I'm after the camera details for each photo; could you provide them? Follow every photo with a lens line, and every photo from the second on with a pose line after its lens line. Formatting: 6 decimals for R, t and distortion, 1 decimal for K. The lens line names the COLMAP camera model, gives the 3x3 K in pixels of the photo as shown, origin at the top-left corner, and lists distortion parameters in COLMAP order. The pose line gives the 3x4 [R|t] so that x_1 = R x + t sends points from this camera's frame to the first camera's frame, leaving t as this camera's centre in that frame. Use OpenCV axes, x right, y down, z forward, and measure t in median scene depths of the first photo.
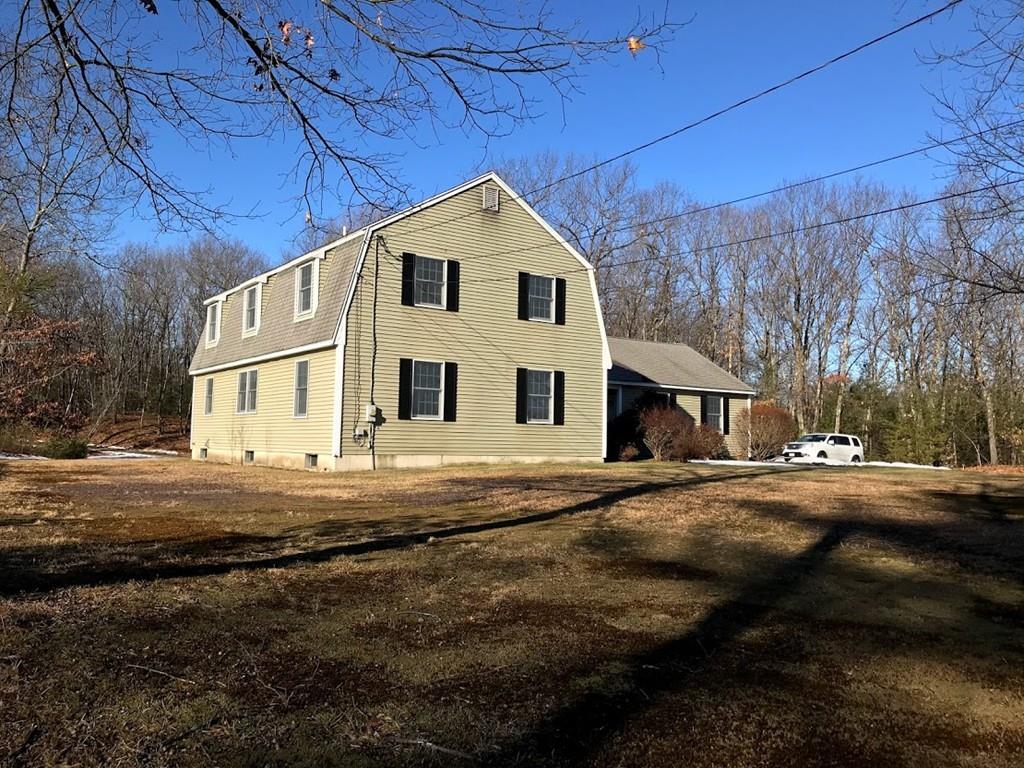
lens RADIAL K [[835.0, 0, 512.0], [0, 835.0, 384.0], [0, 0, 1]] dist [0.013665, 0.008969]
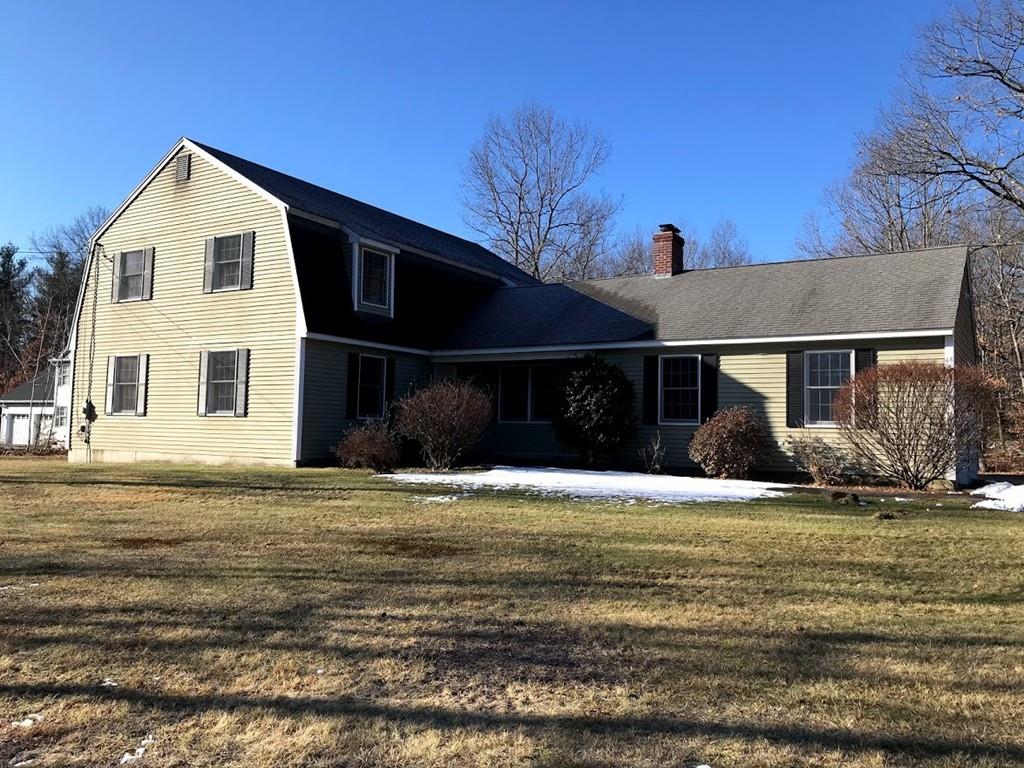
lens RADIAL K [[835.0, 0, 512.0], [0, 835.0, 384.0], [0, 0, 1]] dist [0.013665, 0.008969]
pose [[0.386059, -0.084147, -0.918628, 0.895225], [0.043911, 0.996378, -0.072815, 0.089777], [0.921428, -0.012227, 0.388356, 0.941644]]
